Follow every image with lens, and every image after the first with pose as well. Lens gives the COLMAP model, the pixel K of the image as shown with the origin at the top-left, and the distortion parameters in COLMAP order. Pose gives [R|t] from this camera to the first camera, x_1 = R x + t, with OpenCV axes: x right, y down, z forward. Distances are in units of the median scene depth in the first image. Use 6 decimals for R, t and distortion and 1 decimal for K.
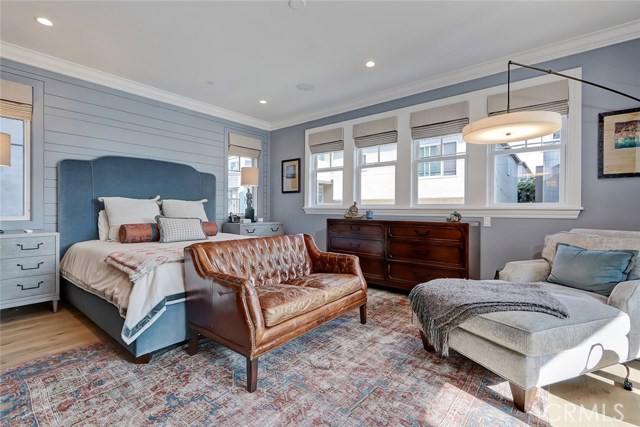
lens RADIAL K [[295.1, 0, 321.4], [0, 295.1, 210.6], [0, 0, 1]] dist [0.003652, -0.001670]
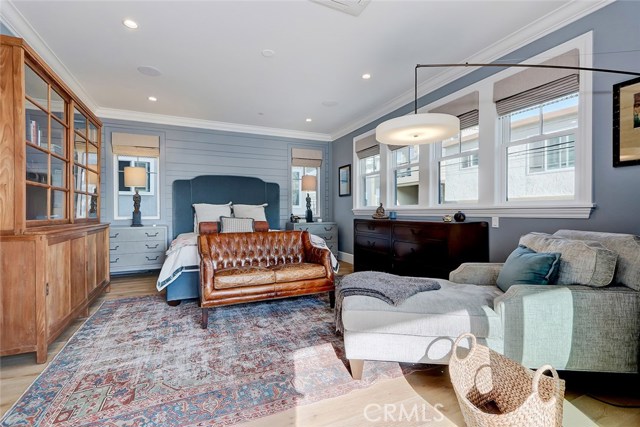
lens RADIAL K [[295.1, 0, 317.6], [0, 295.1, 214.8], [0, 0, 1]] dist [0.003652, -0.001670]
pose [[0.893420, -0.004620, -0.449199, 0.478806], [0.007156, 0.999967, 0.003947, 0.007990], [0.449166, -0.006741, 0.893423, -0.051303]]
